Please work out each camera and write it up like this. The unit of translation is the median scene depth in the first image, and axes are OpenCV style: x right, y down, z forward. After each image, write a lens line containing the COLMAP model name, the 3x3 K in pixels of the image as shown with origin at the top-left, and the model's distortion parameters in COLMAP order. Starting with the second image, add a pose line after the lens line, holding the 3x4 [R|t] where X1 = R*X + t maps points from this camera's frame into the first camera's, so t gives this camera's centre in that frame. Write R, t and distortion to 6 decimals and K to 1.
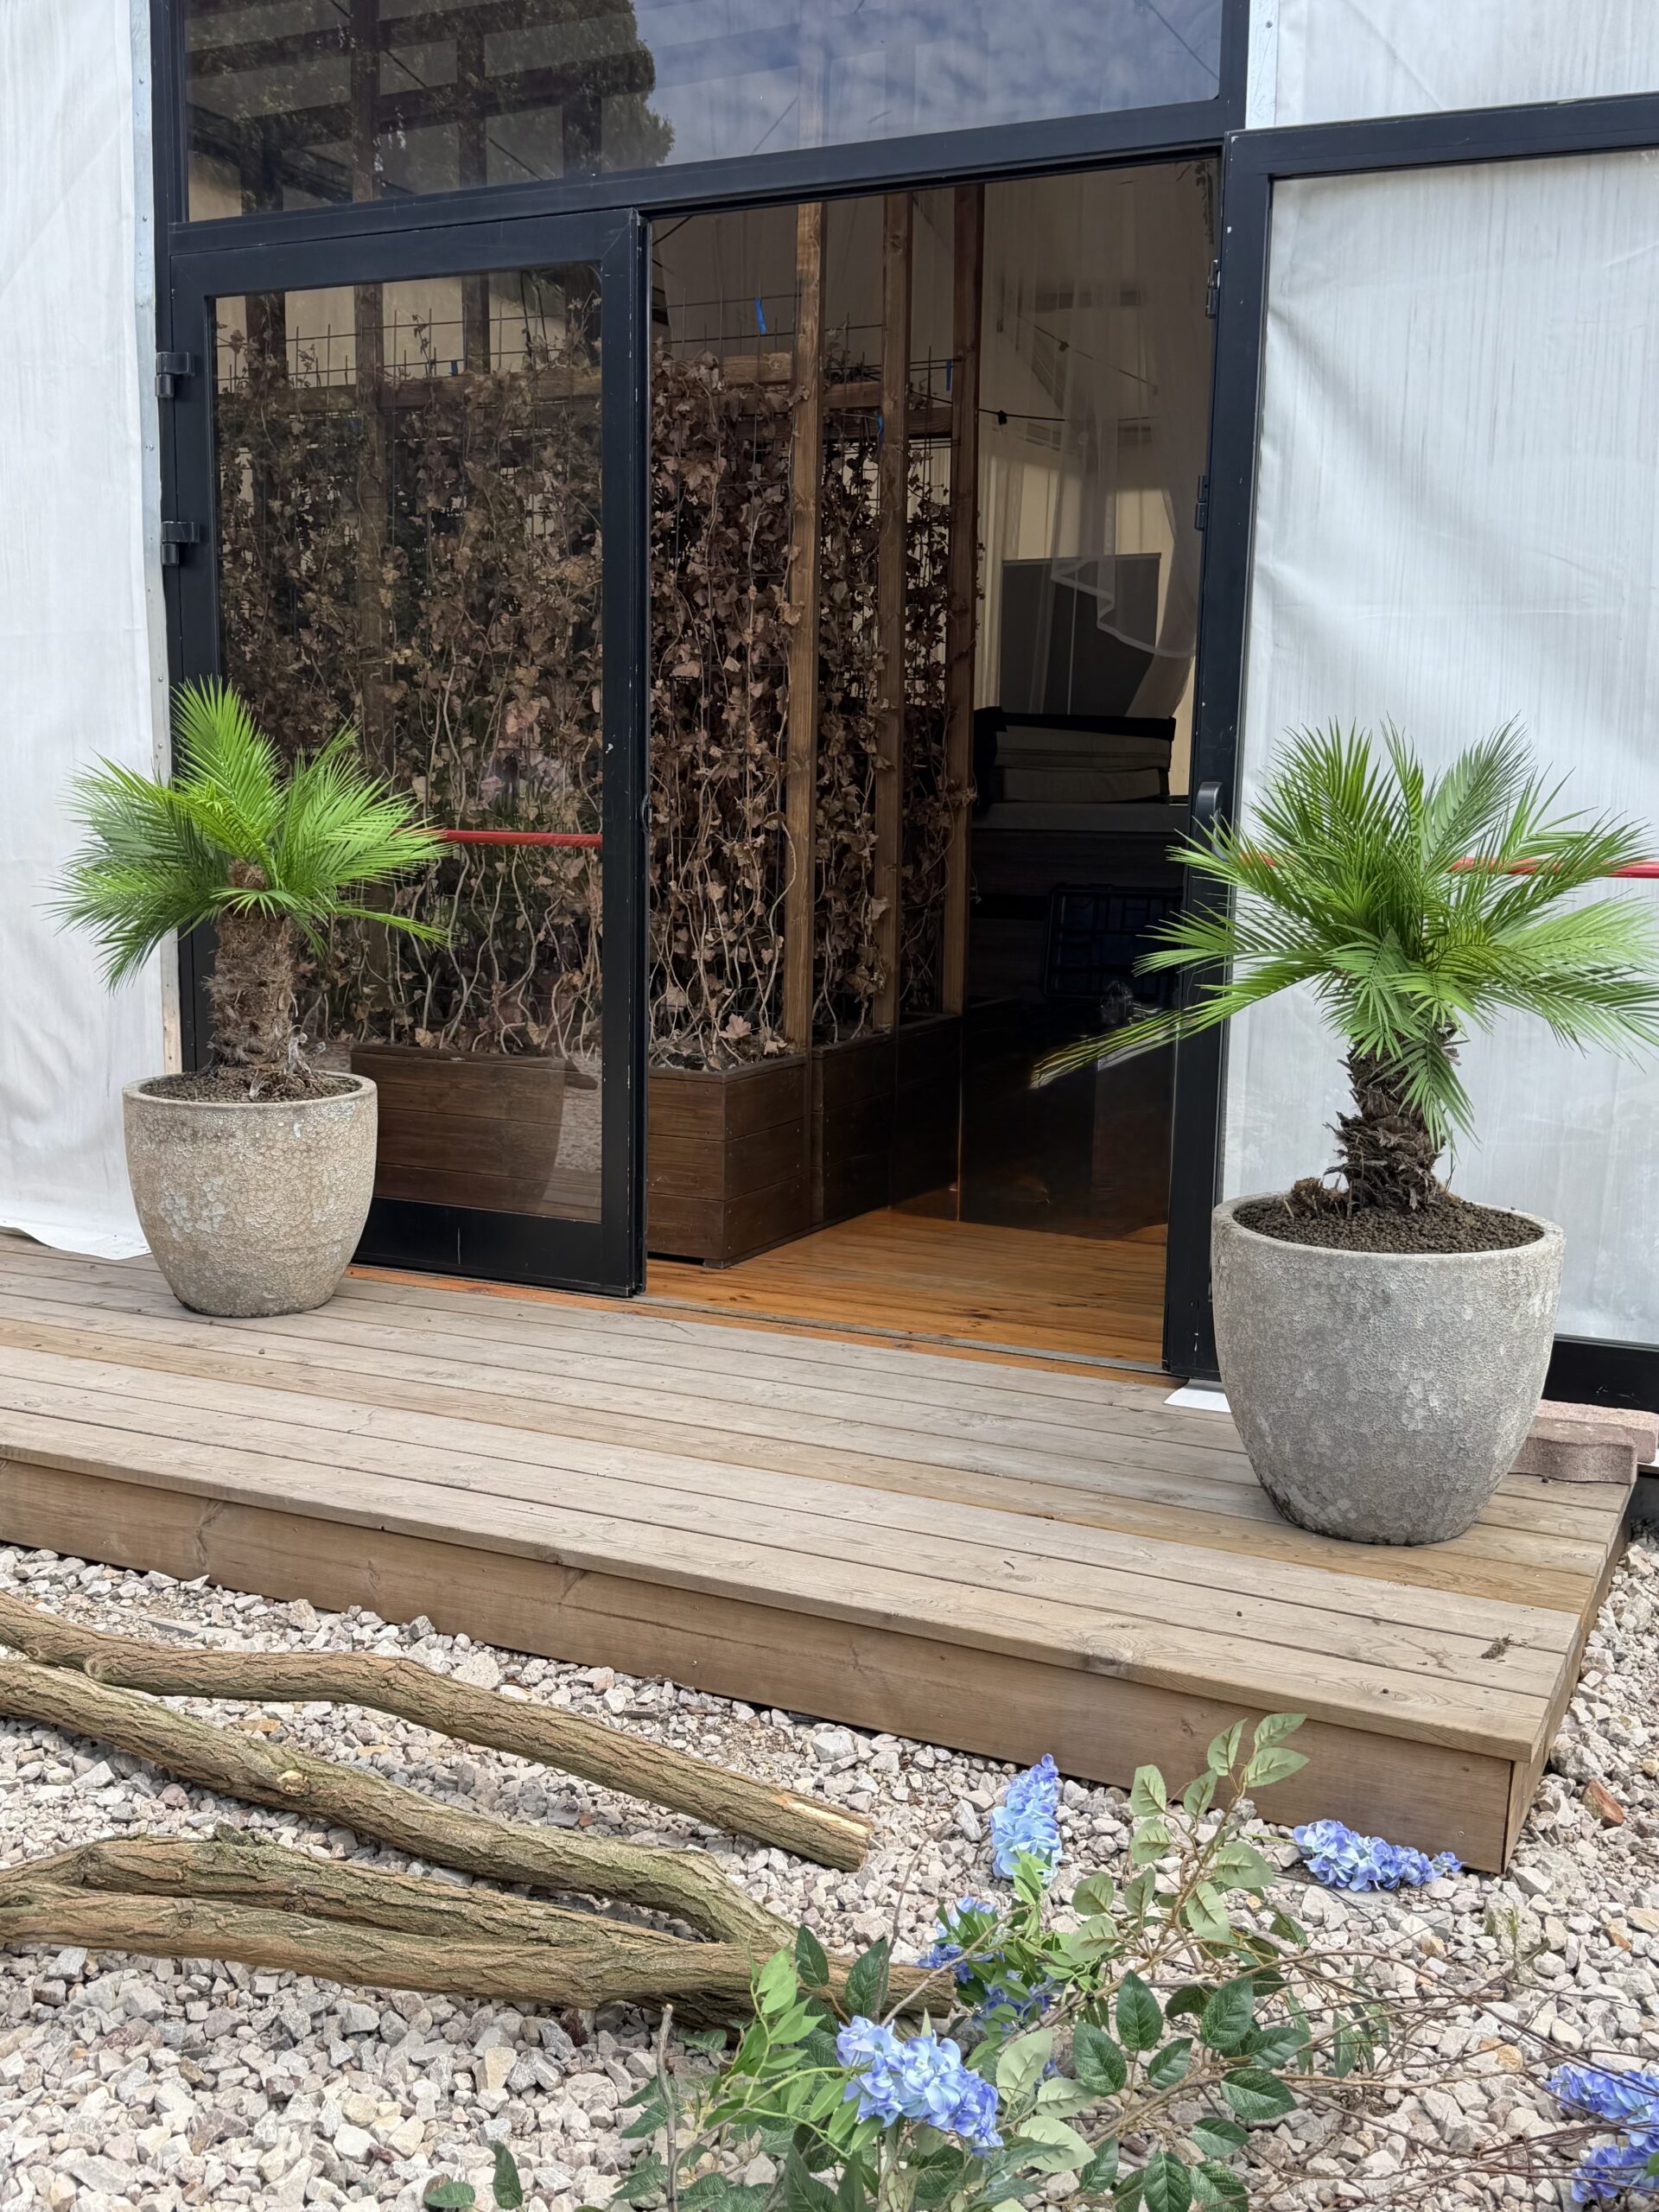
lens RADIAL K [[2183.7, 0, 830.1], [0, 2183.7, 1112.7], [0, 0, 1]] dist [0.036533, 0.000000]
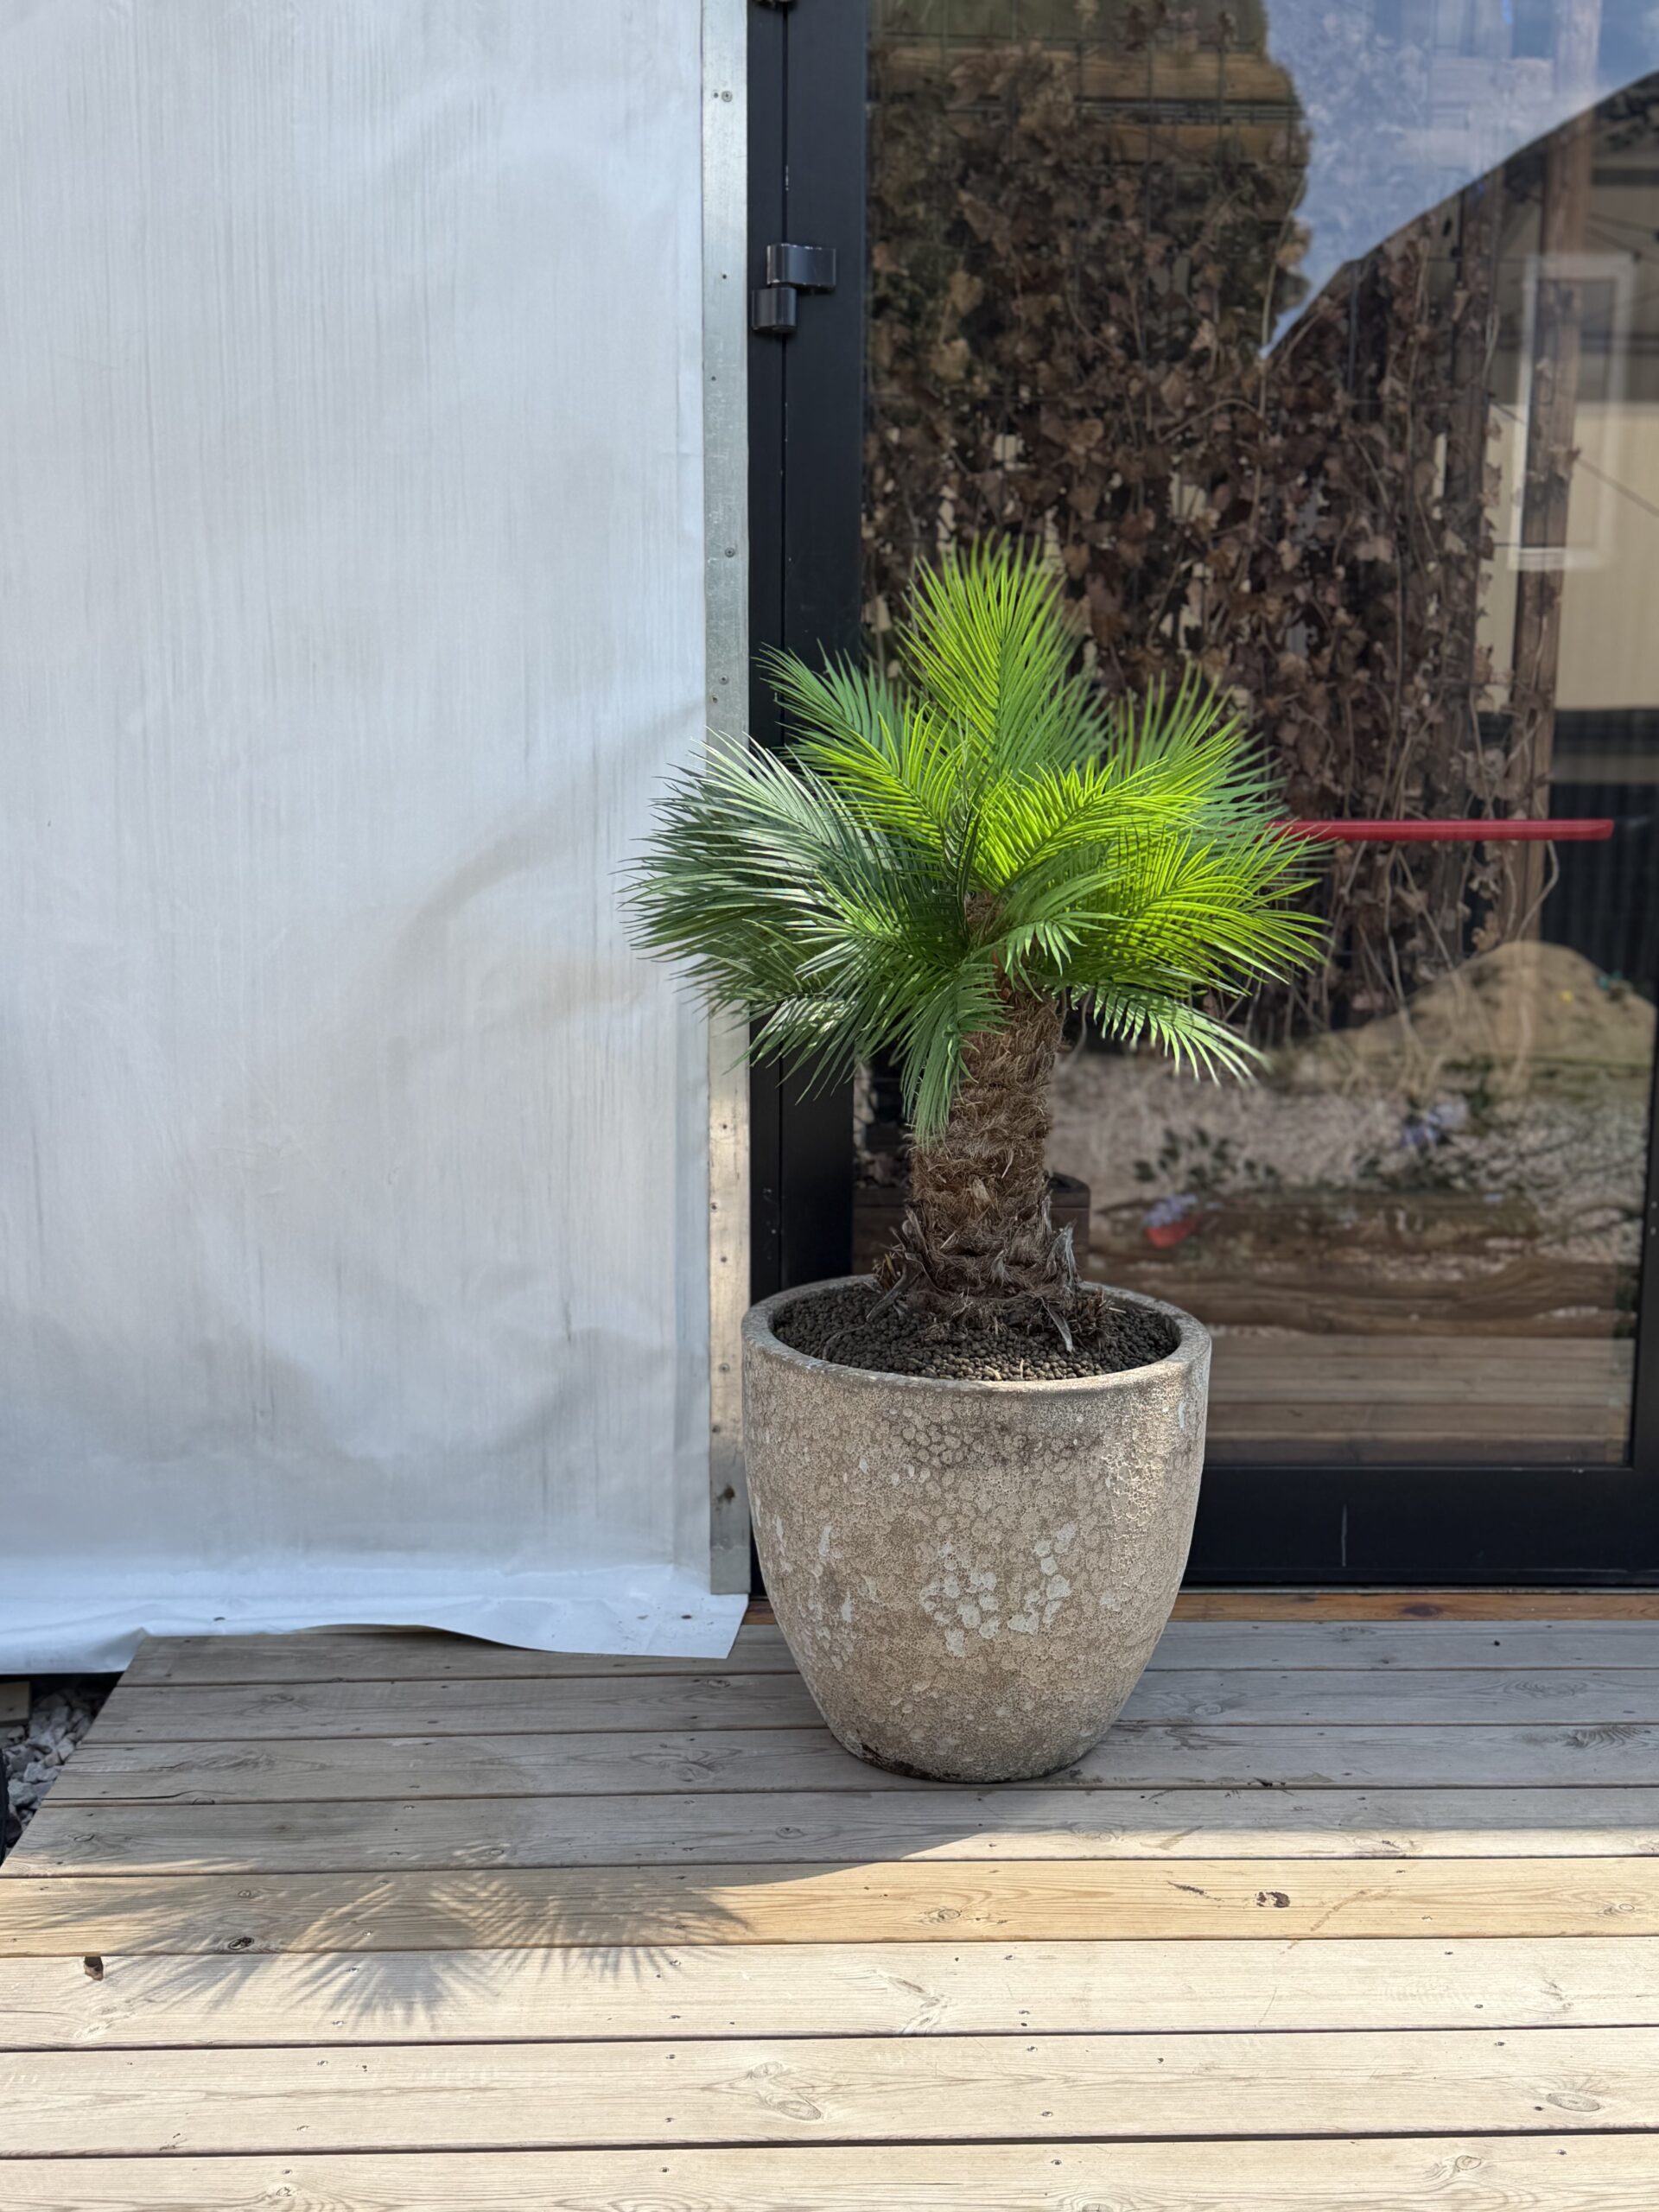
lens RADIAL K [[2293.8, 0, 842.7], [0, 2293.8, 1097.5], [0, 0, 1]] dist [0.080716, 0.000000]
pose [[0.880776, -0.091050, 0.464698, -0.558578], [0.078414, 0.995836, 0.046495, -0.097035], [-0.466996, -0.004513, 0.884248, 0.525461]]
